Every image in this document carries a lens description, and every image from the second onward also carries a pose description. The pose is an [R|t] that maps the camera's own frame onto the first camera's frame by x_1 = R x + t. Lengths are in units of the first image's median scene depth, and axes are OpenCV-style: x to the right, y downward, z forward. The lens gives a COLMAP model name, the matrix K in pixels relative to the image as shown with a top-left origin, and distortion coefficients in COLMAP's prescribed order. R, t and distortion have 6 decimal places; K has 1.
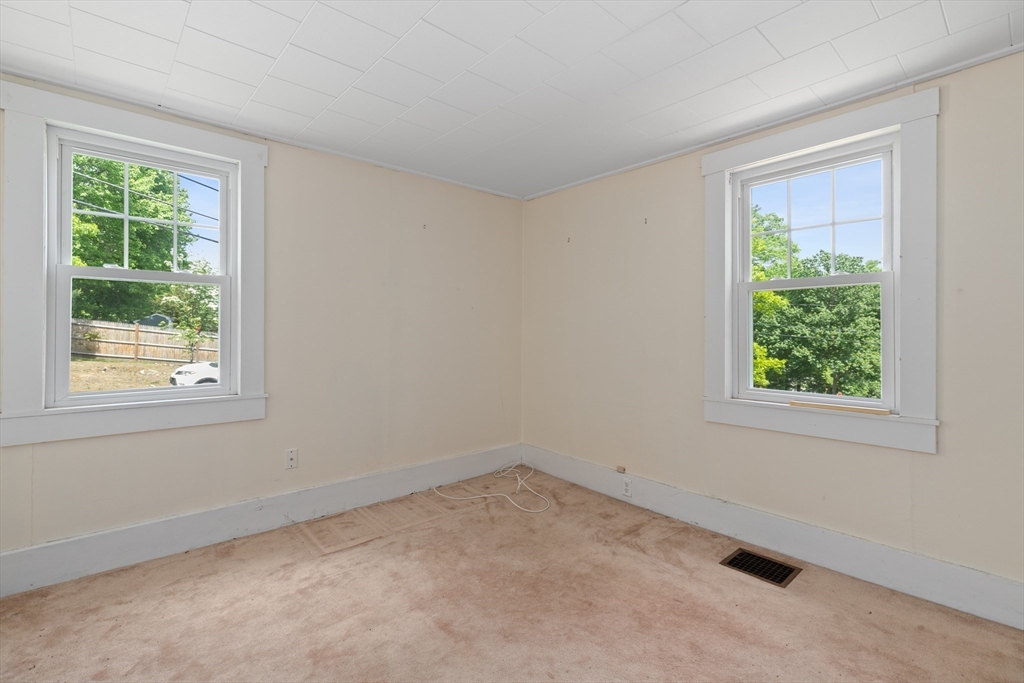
lens RADIAL K [[456.8, 0, 506.4], [0, 456.8, 335.4], [0, 0, 1]] dist [0.001673, -0.001128]
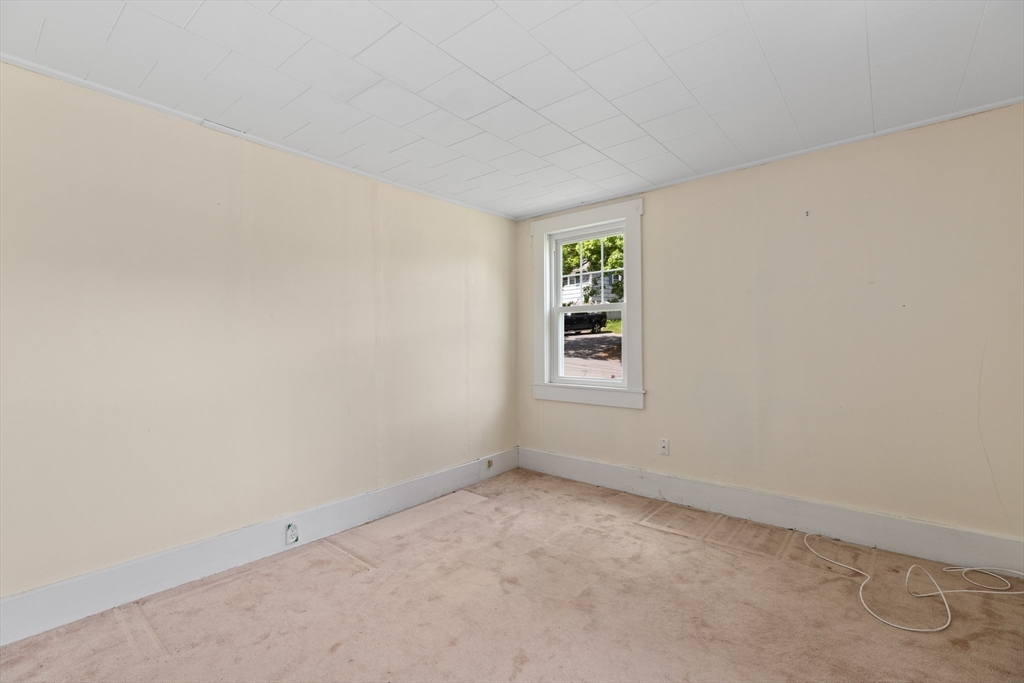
lens RADIAL K [[456.8, 0, 500.9], [0, 456.8, 342.1], [0, 0, 1]] dist [0.001673, -0.001128]
pose [[0.145017, 0.006069, -0.989411, 0.679623], [0.009924, 0.999922, 0.007588, -0.022452], [0.989379, -0.010919, 0.144946, 0.406156]]
